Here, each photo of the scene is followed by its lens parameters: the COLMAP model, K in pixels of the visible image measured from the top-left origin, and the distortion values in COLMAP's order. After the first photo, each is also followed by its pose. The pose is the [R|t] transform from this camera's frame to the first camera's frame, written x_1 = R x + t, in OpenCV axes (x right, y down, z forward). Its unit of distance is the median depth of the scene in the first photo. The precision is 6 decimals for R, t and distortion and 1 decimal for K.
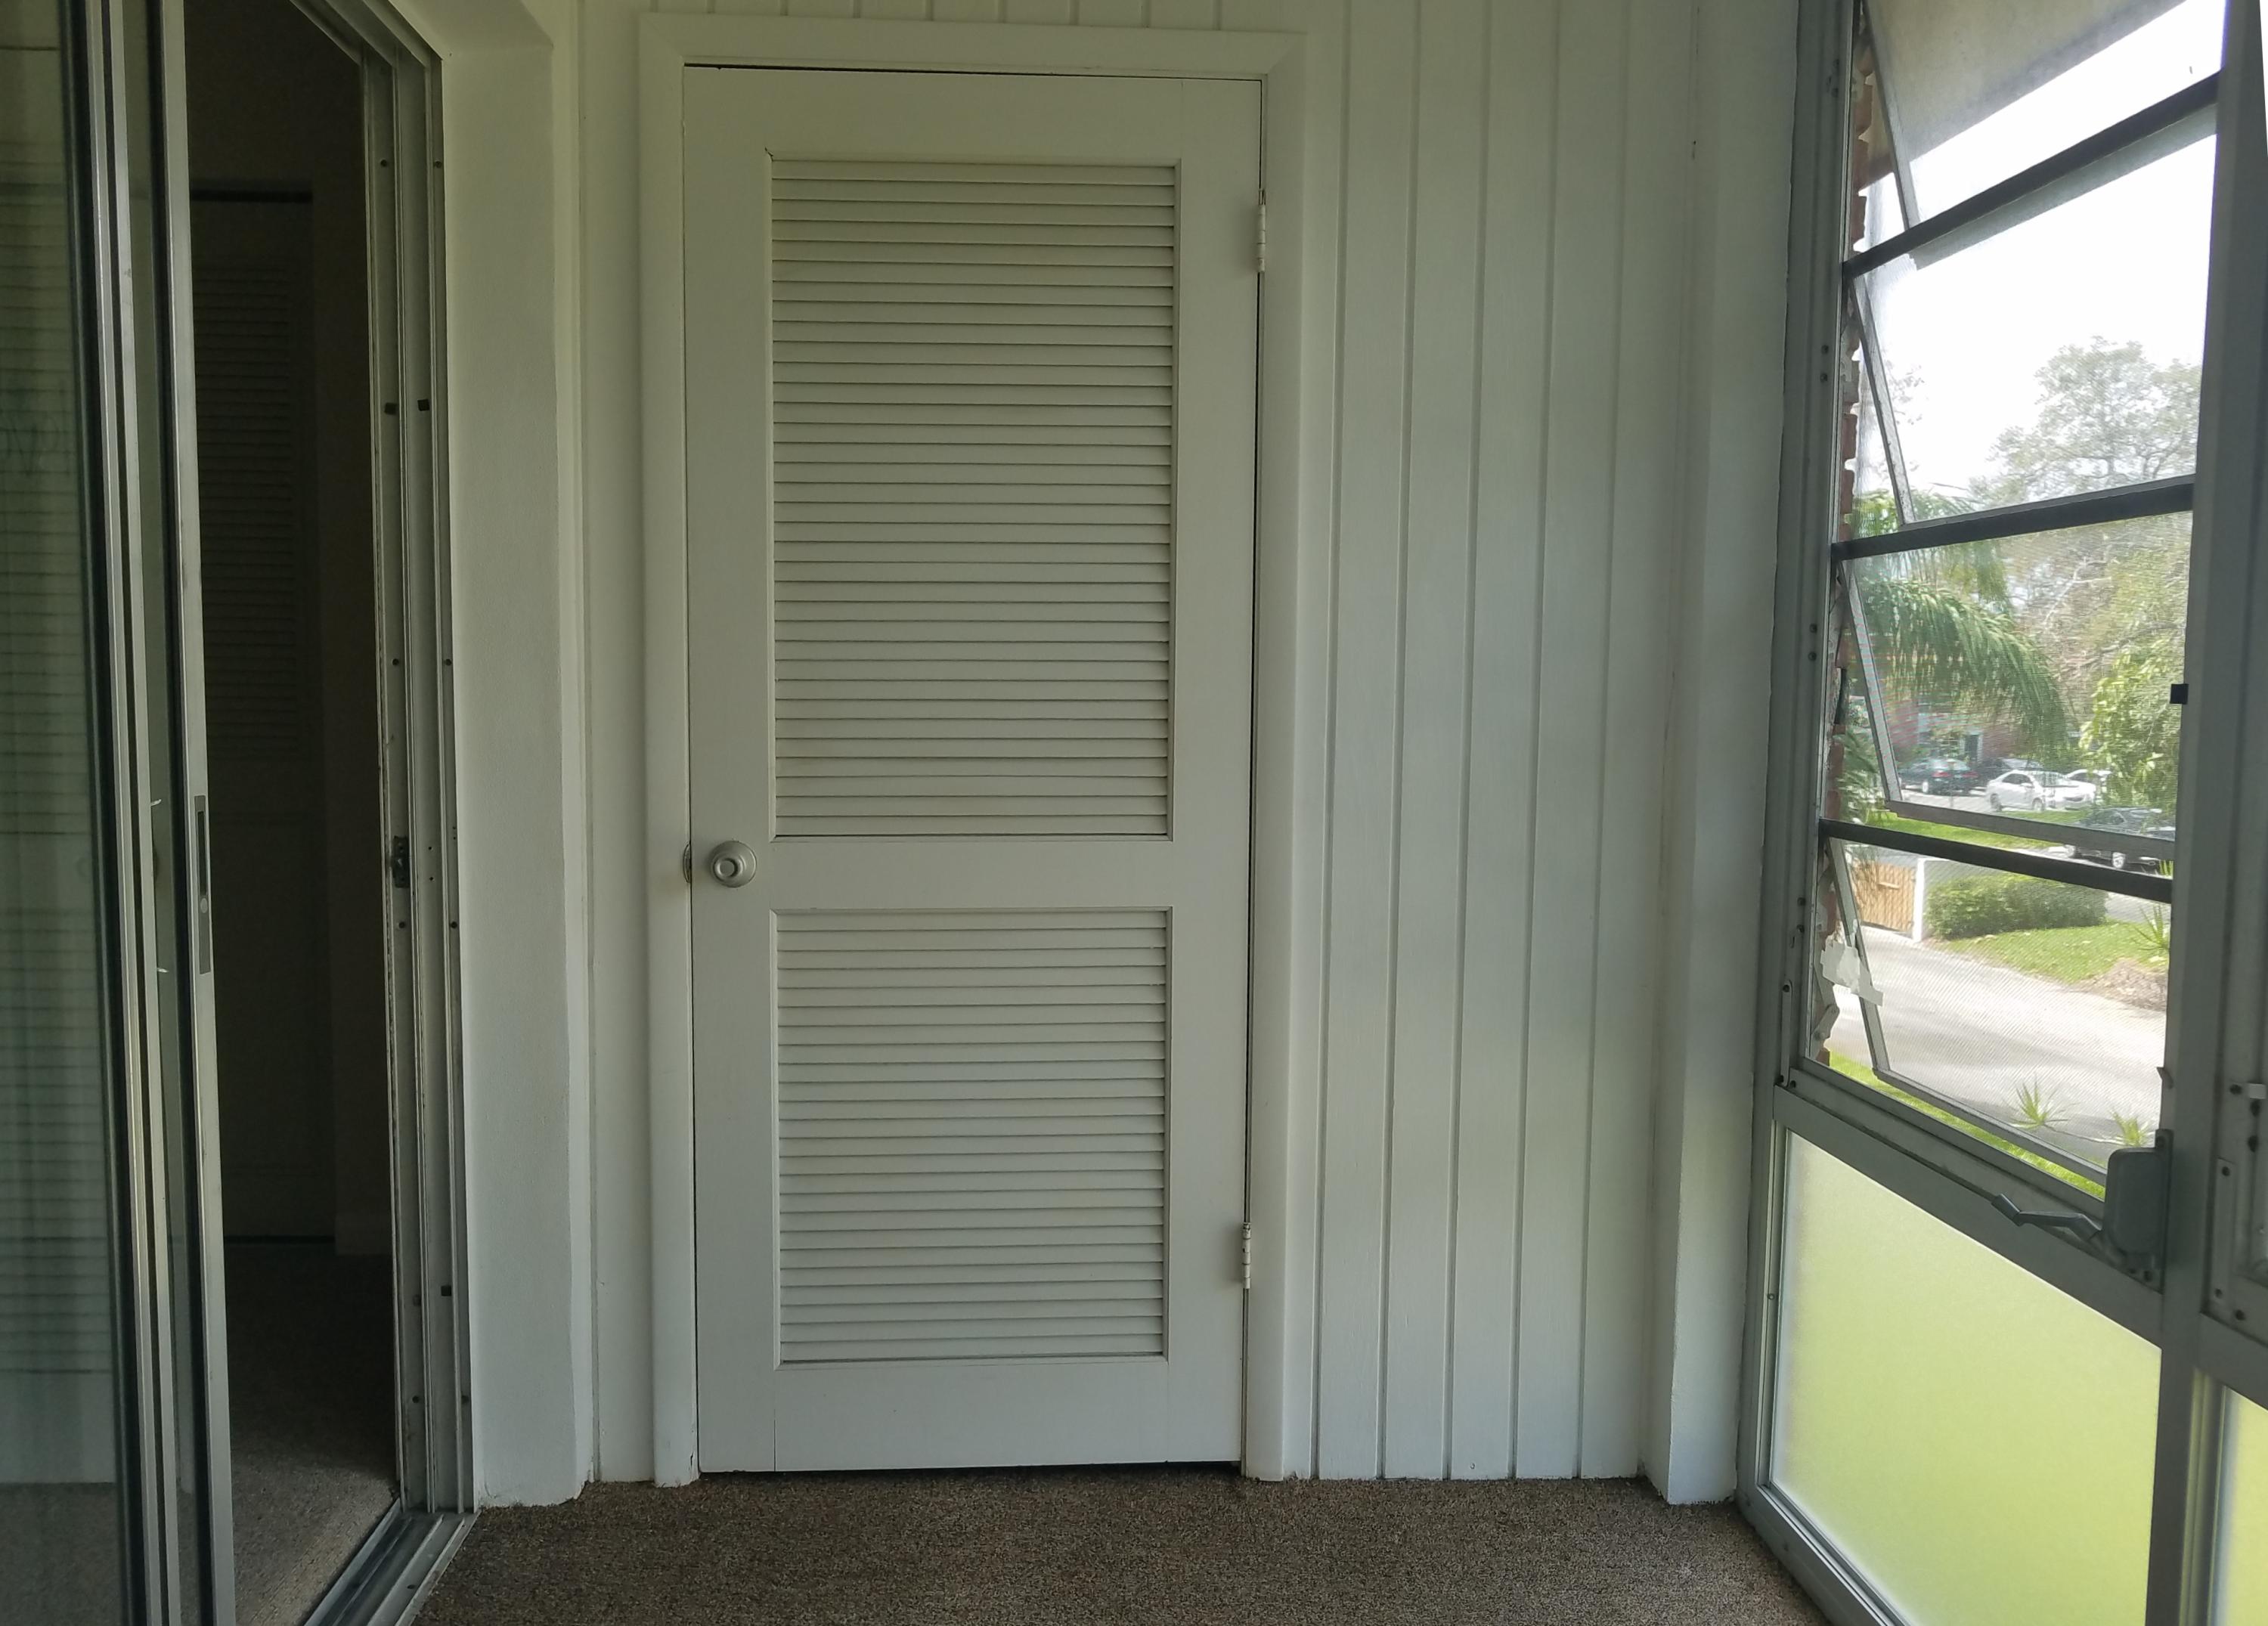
lens RADIAL K [[1813.0, 0, 1136.5], [0, 1813.0, 834.8], [0, 0, 1]] dist [0.004037, -0.003600]
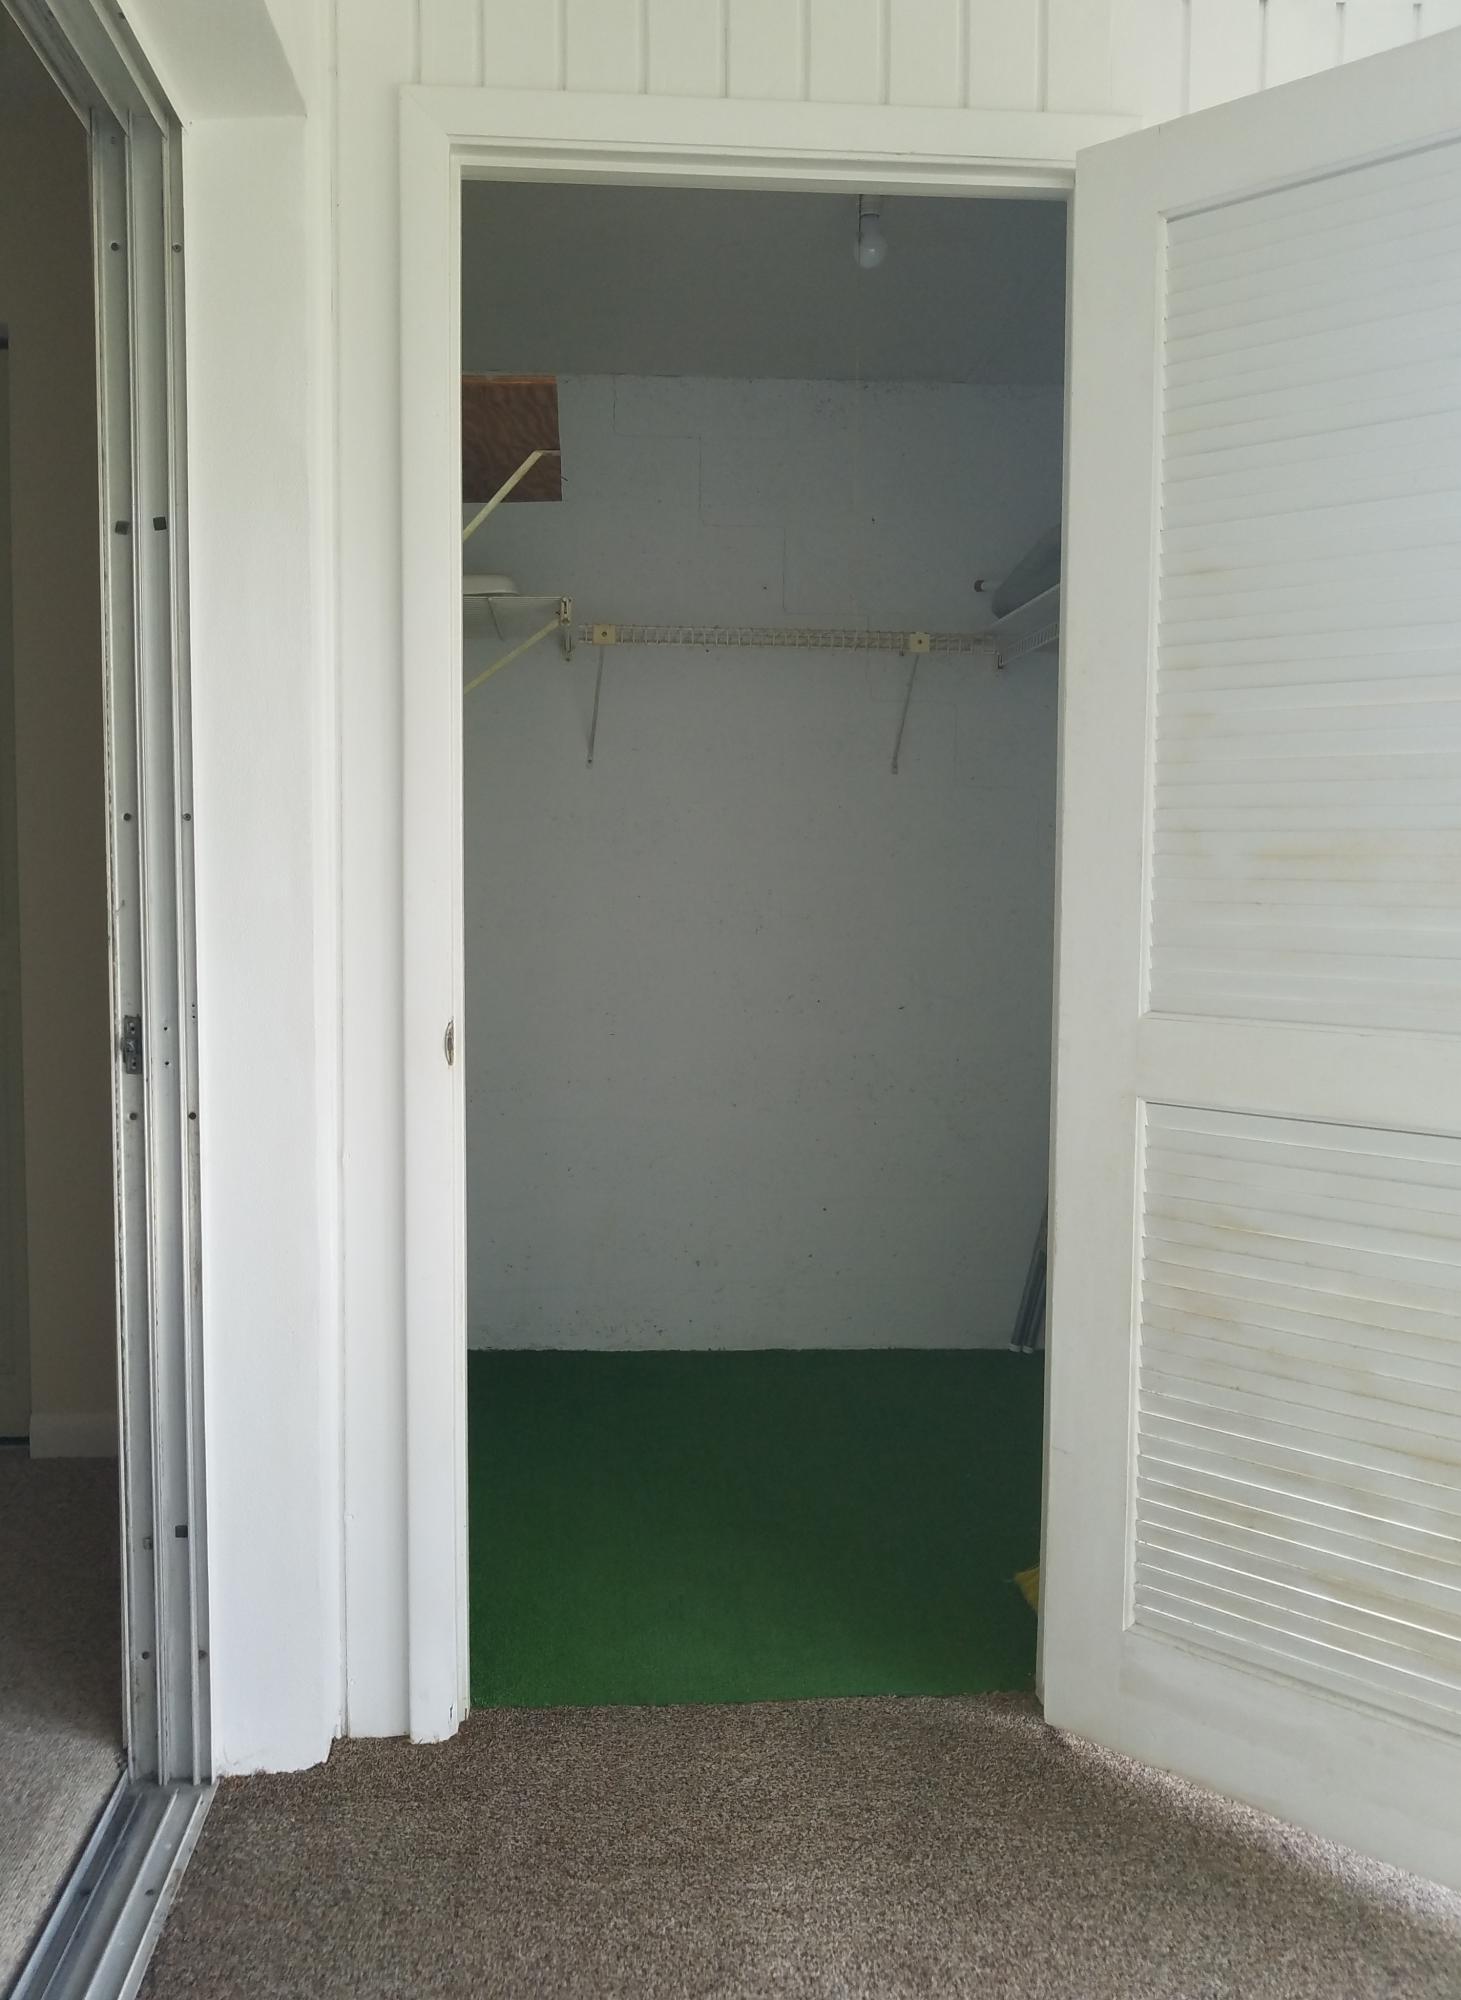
lens RADIAL K [[1605.1, 0, 730.5], [0, 1605.1, 1000.0], [0, 0, 1]] dist [0.006572, 0.009578]
pose [[0.999889, -0.006908, 0.013217, -0.125752], [0.007129, 0.999834, -0.016782, 0.008459], [-0.013099, 0.016874, 0.999772, 0.216762]]
